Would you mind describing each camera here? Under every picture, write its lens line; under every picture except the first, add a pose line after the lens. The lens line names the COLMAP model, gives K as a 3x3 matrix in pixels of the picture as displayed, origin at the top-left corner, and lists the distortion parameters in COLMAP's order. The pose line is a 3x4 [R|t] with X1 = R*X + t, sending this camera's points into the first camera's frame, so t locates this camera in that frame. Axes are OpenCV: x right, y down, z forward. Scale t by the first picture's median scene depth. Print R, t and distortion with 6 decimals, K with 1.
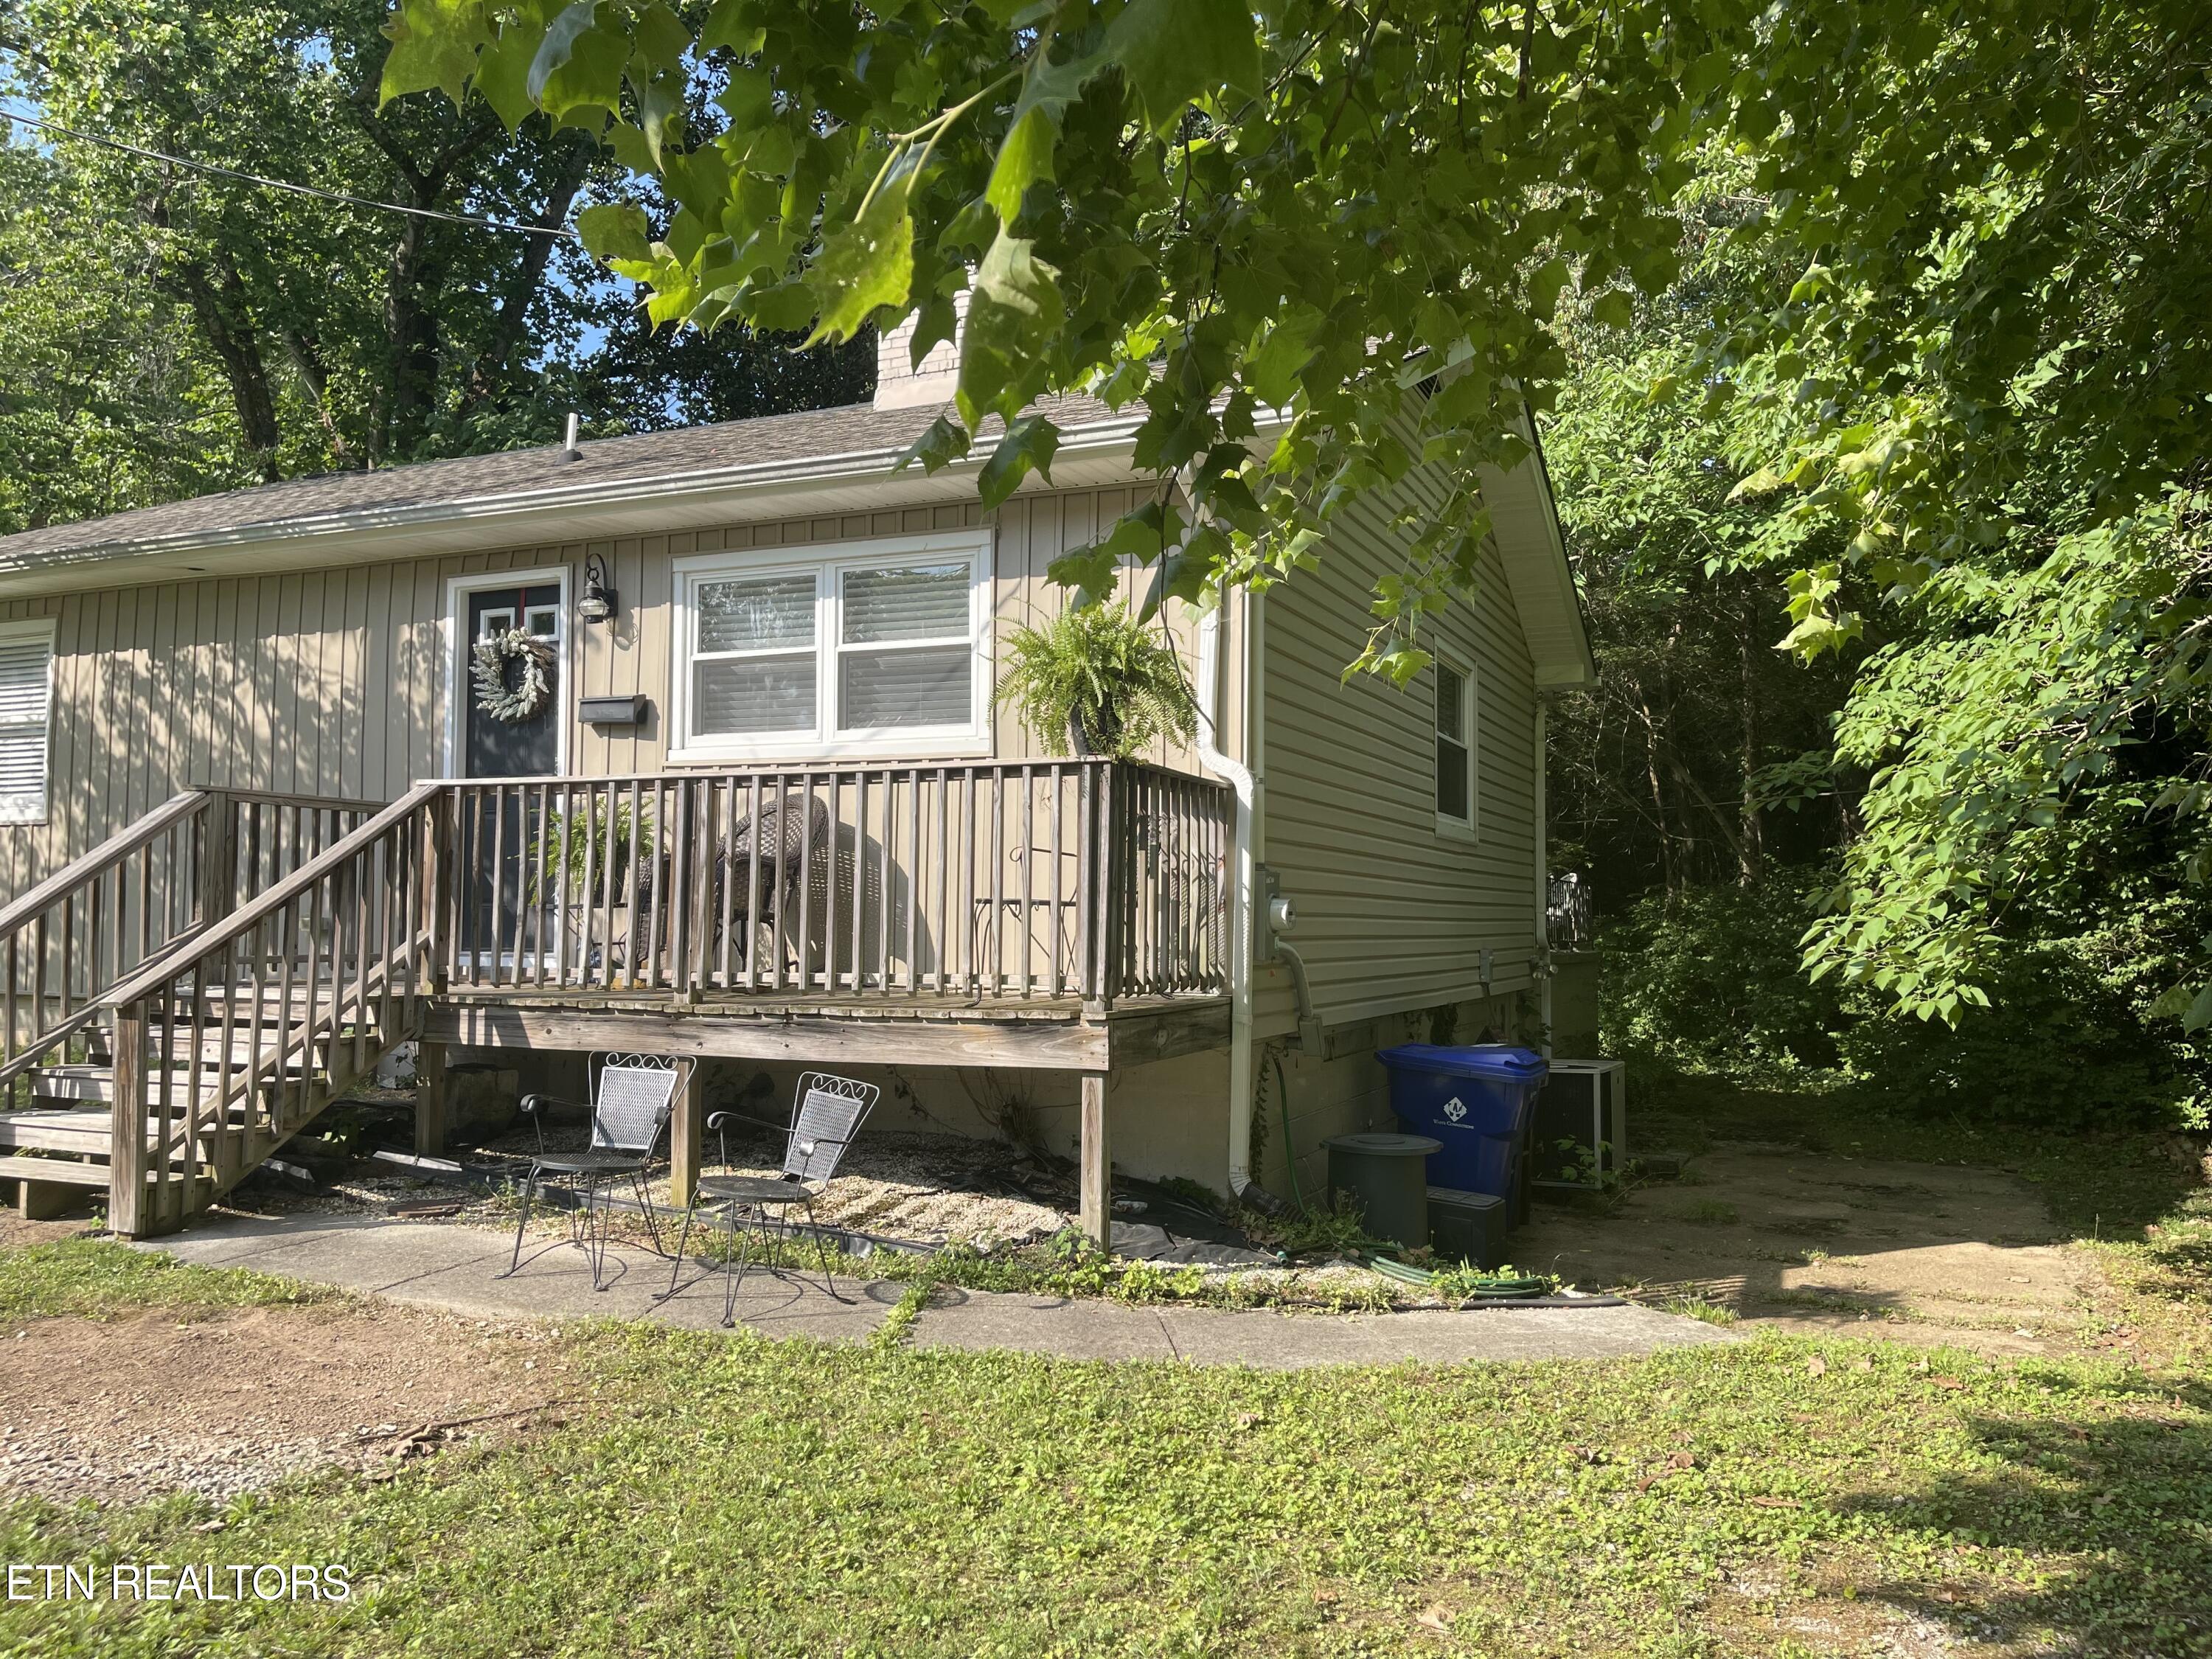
lens RADIAL K [[1667.3, 0, 1106.0], [0, 1667.3, 829.5], [0, 0, 1]] dist [0.069942, -0.105285]
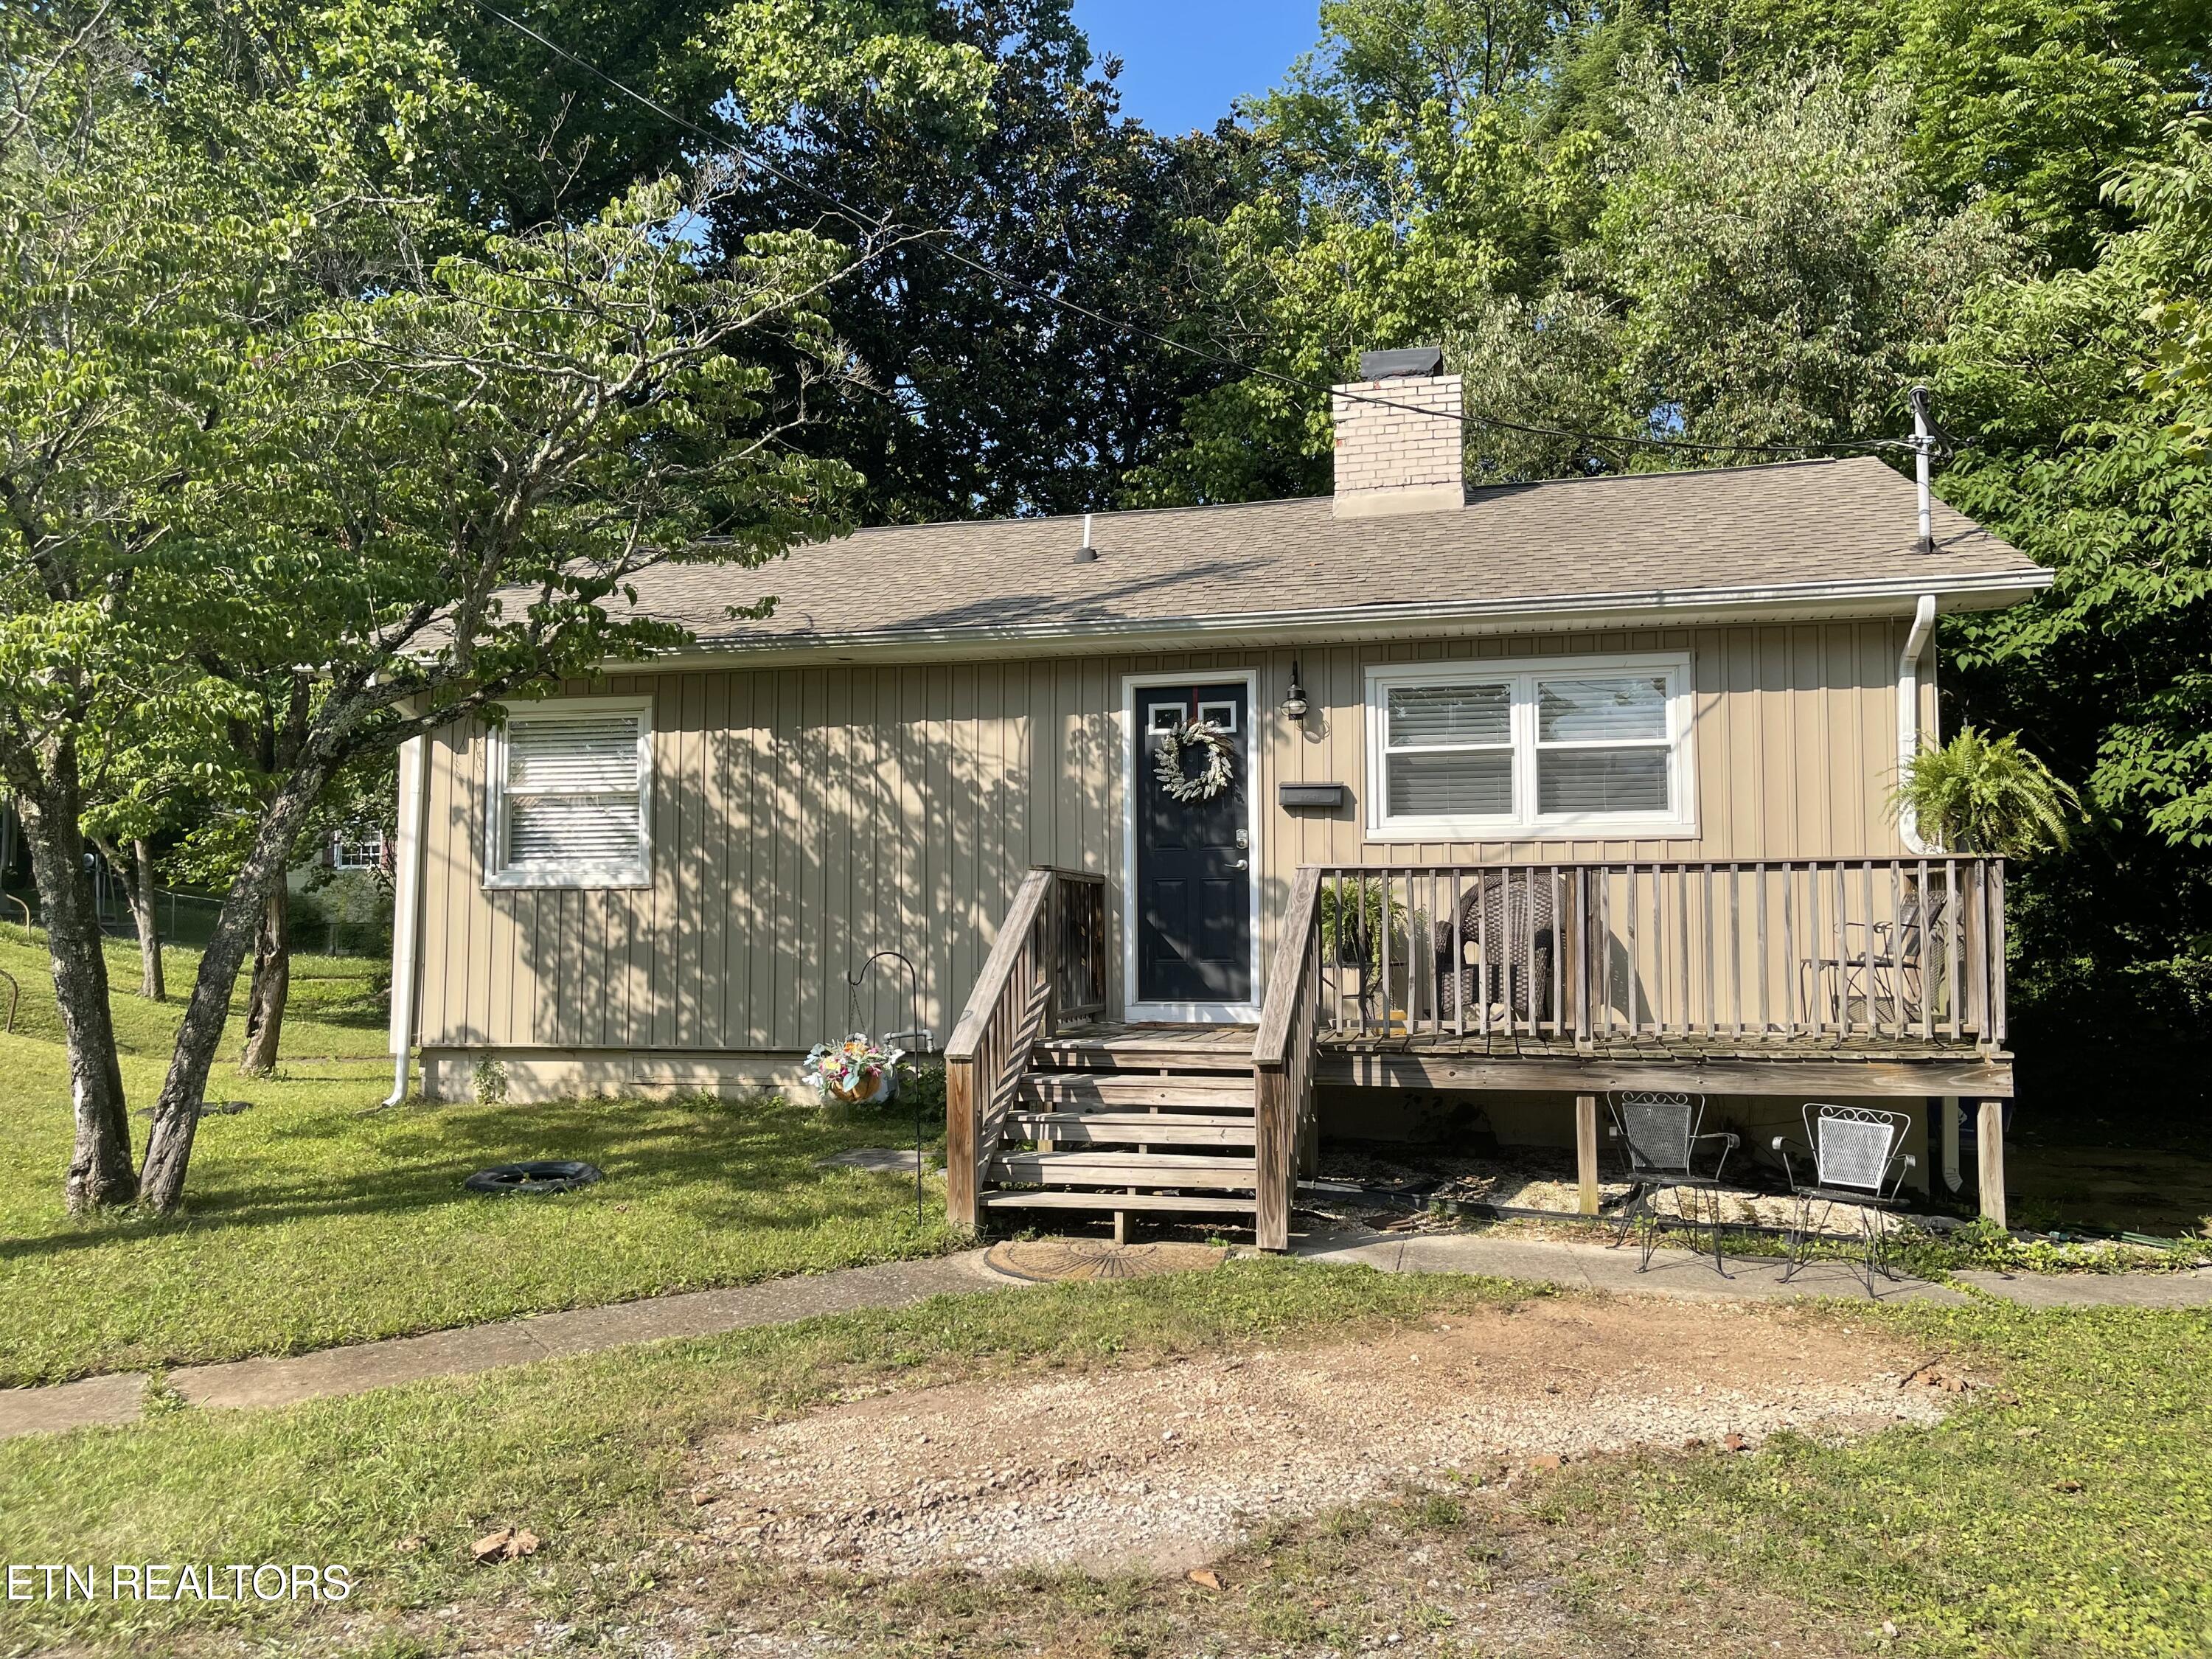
lens RADIAL K [[1667.3, 0, 1106.0], [0, 1667.3, 829.5], [0, 0, 1]] dist [0.069942, -0.105285]
pose [[0.986414, -0.000367, 0.164280, -0.592015], [0.002289, 0.999931, -0.011510, -0.032331], [-0.164264, 0.011730, 0.986347, -0.114250]]
